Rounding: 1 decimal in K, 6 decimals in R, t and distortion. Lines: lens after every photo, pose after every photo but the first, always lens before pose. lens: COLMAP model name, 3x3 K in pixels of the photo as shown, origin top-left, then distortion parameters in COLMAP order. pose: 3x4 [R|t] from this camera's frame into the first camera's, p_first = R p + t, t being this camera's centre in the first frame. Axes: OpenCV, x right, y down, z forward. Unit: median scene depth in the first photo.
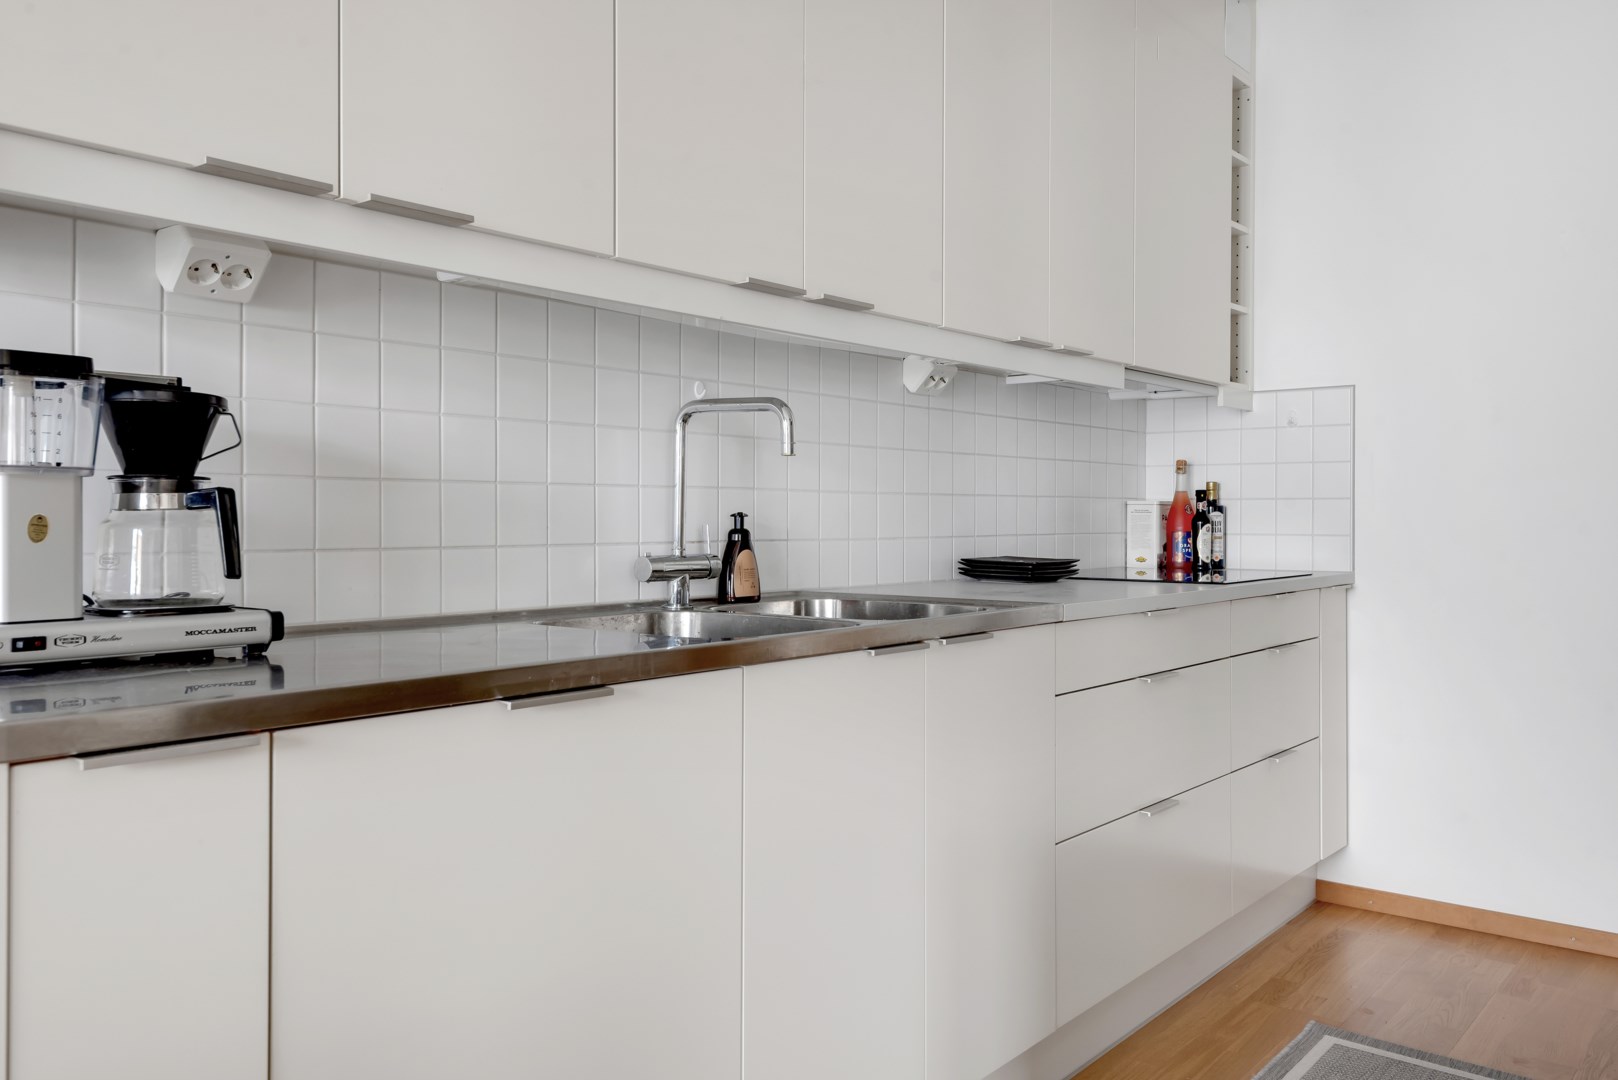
lens RADIAL K [[1311.4, 0, 809.0], [0, 1311.4, 540.0], [0, 0, 1]] dist [0.057638, -0.001417]
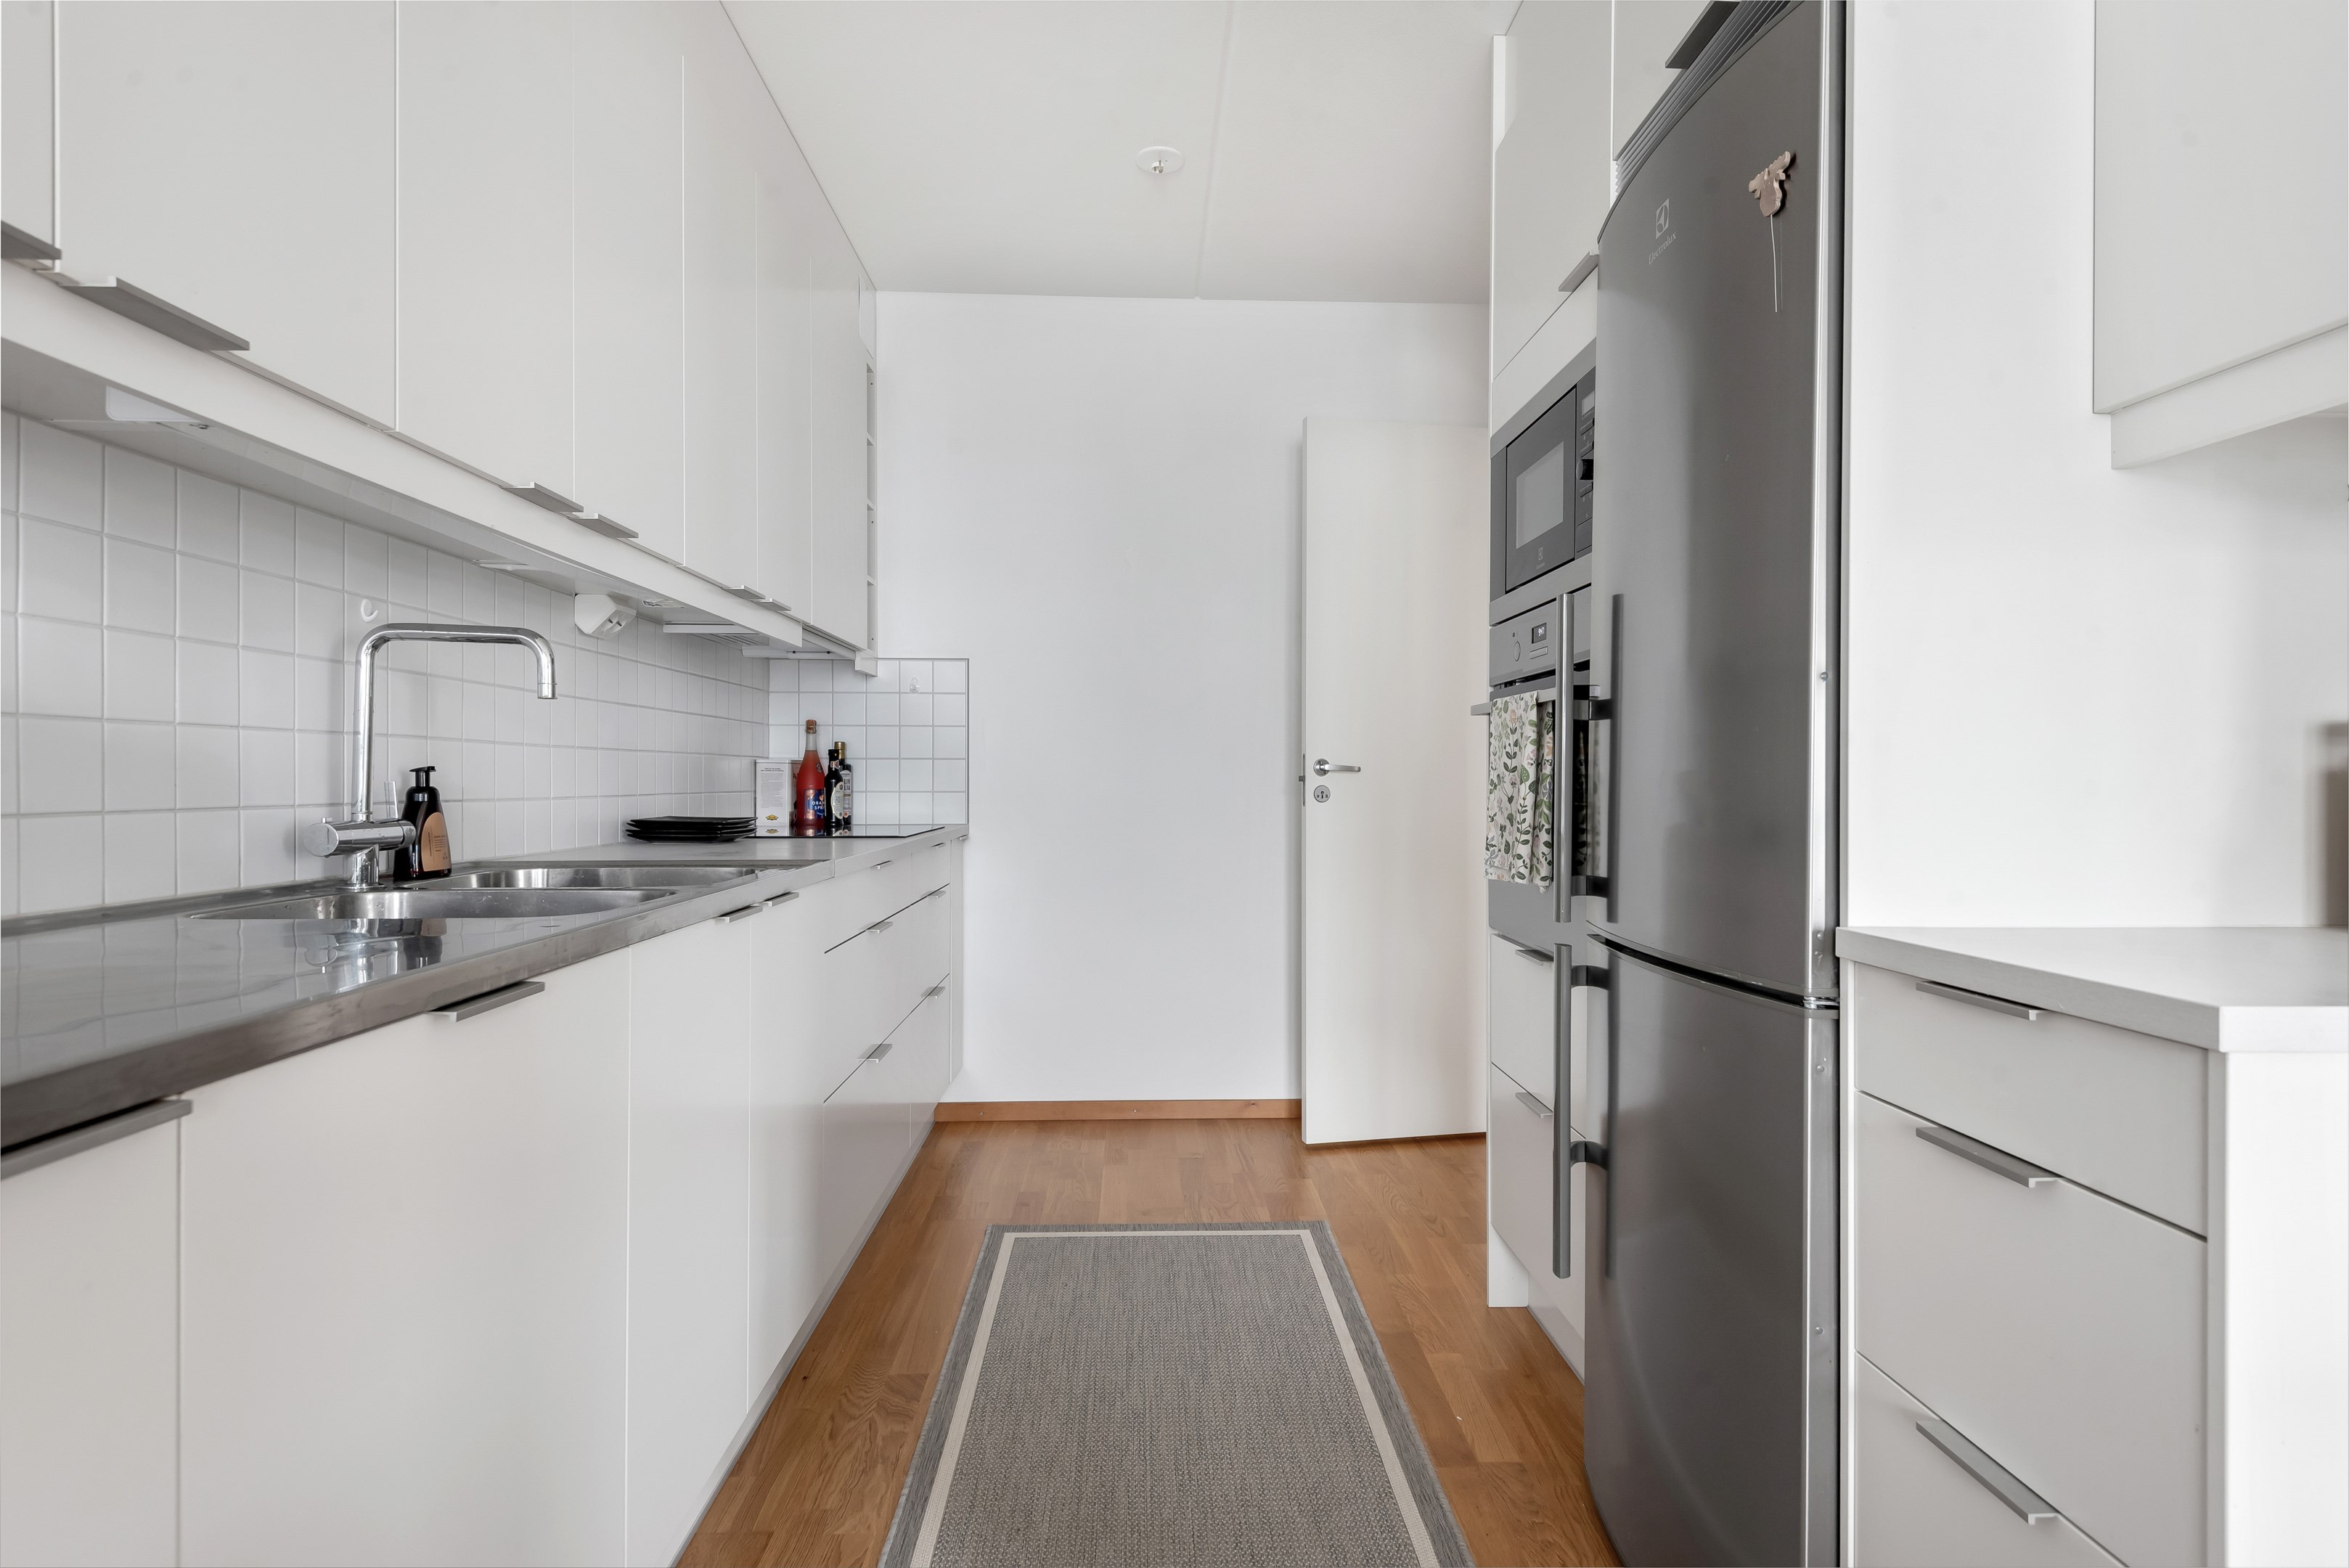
lens RADIAL K [[1252.6, 0, 1184.8], [0, 1252.6, 781.9], [0, 0, 1]] dist [0.036722, -0.021870]
pose [[0.742188, -0.003579, 0.670182, -0.194082], [0.014714, 0.999832, -0.010956, 0.003431], [-0.670030, 0.017992, 0.742116, 0.092301]]
